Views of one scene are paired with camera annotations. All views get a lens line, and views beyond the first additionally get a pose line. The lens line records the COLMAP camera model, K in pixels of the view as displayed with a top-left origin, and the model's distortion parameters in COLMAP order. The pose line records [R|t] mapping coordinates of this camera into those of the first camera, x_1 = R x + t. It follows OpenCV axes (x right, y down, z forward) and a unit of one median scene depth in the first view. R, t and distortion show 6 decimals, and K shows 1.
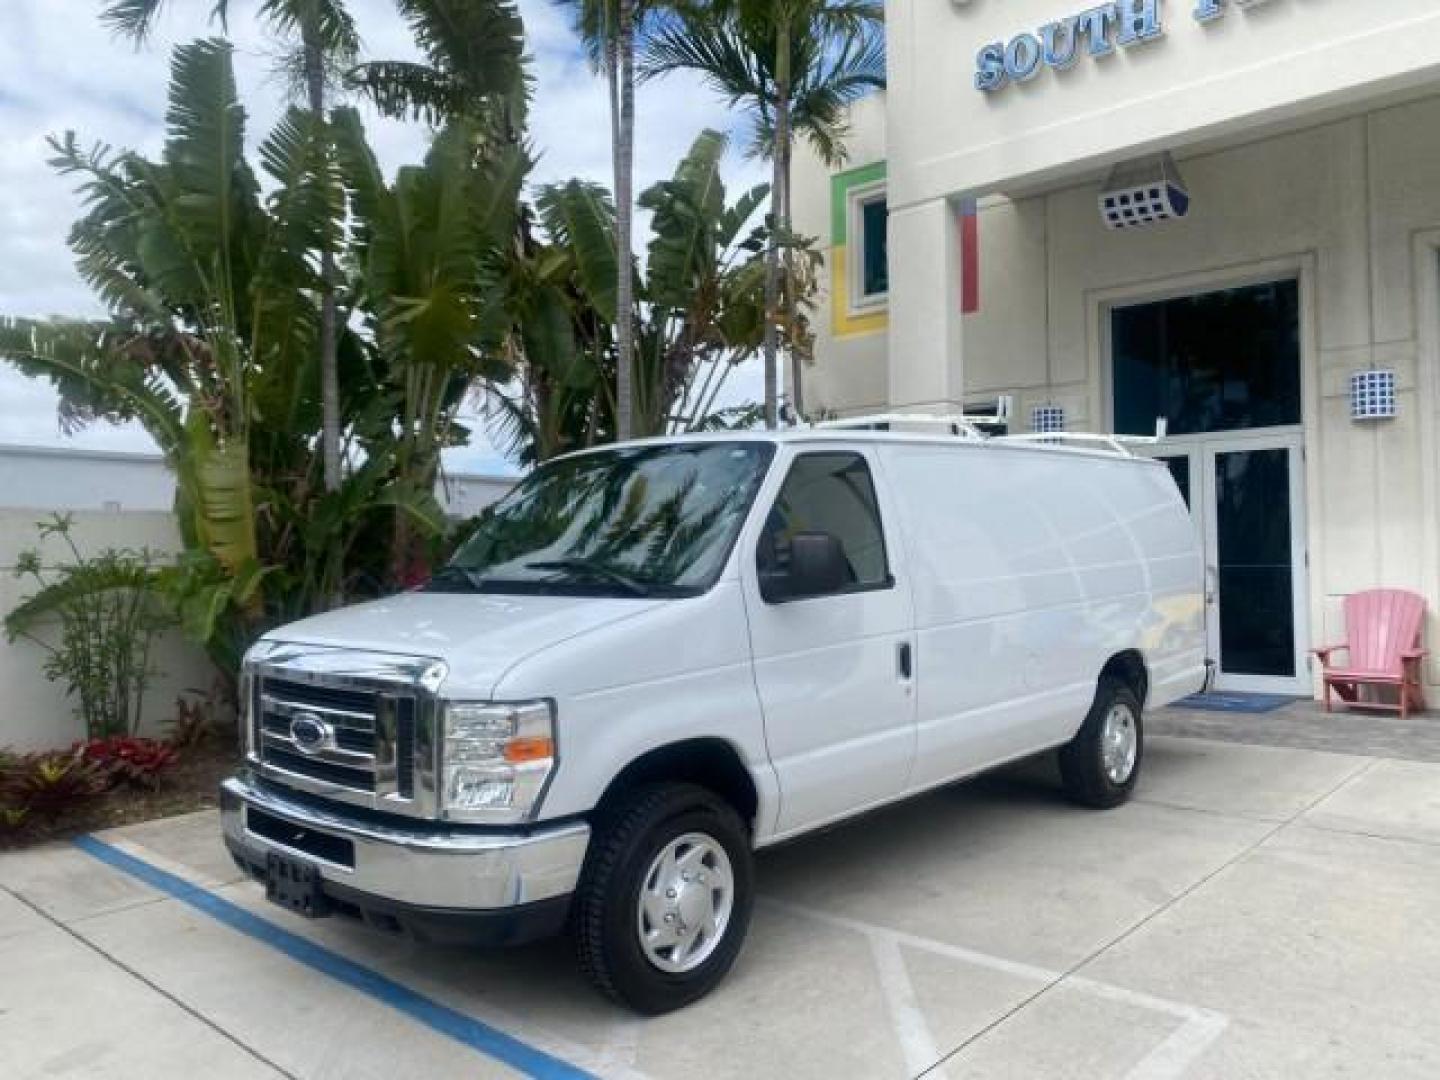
lens RADIAL K [[1093.9, 0, 718.3], [0, 1093.9, 536.8], [0, 0, 1]] dist [0.014507, -0.006188]
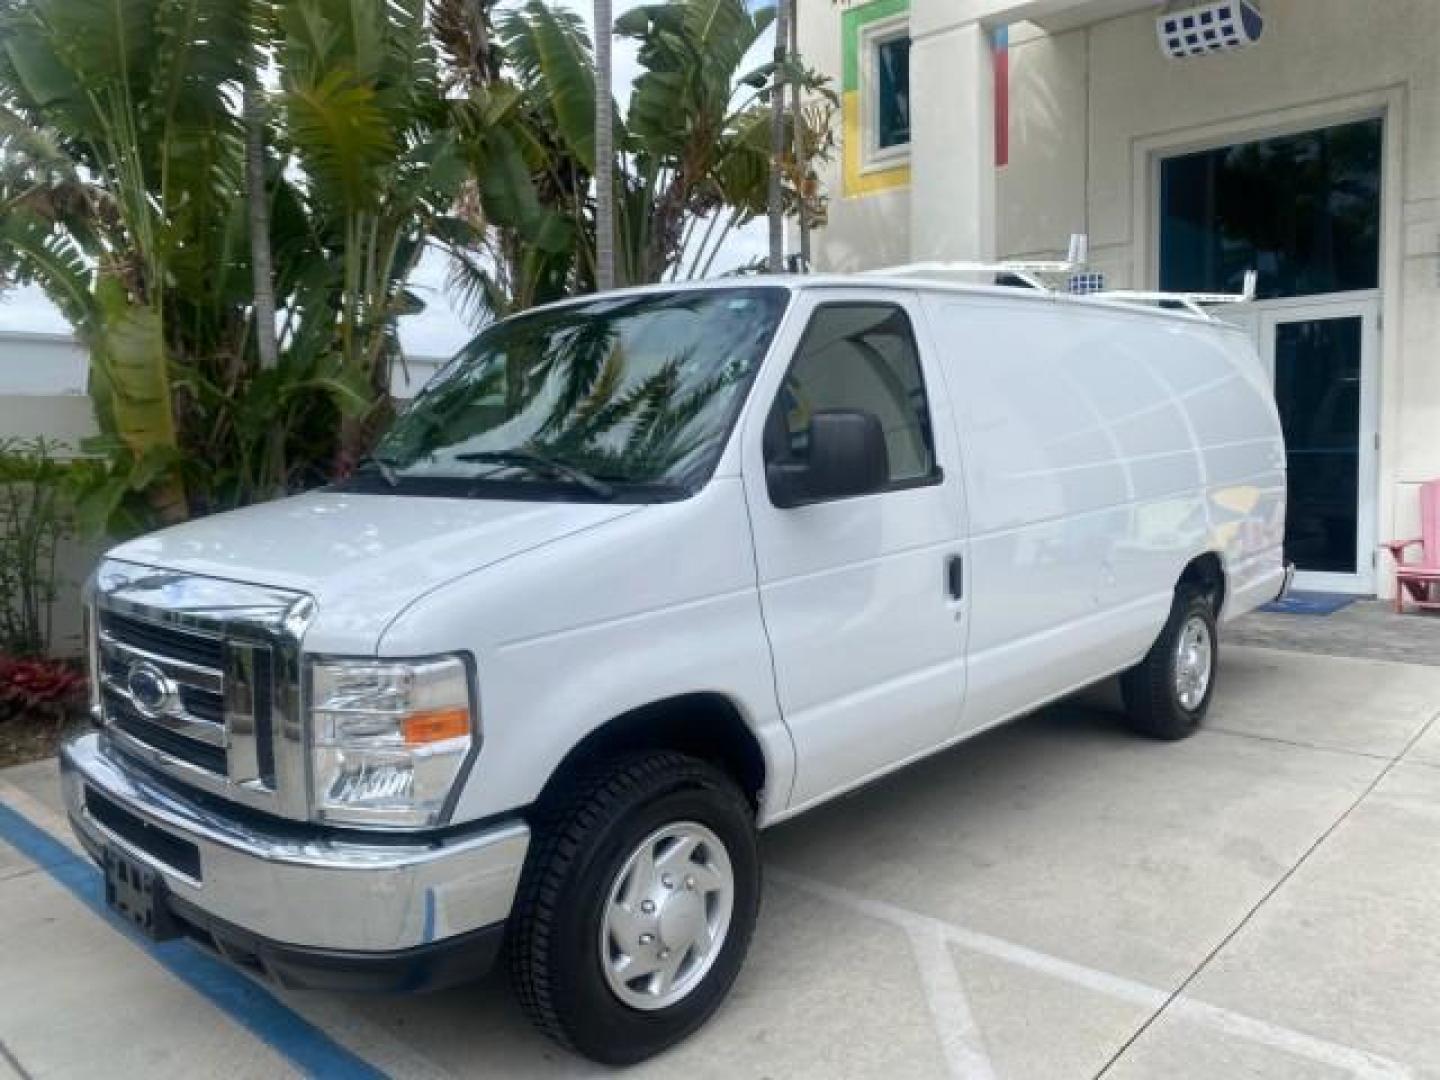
lens RADIAL K [[1093.9, 0, 718.3], [0, 1093.9, 536.8], [0, 0, 1]] dist [0.014507, -0.006188]
pose [[0.999984, -0.005626, -0.001121, 0.003600], [0.005711, 0.994725, 0.102414, 0.003726], [0.000539, -0.102419, 0.994741, 0.179856]]
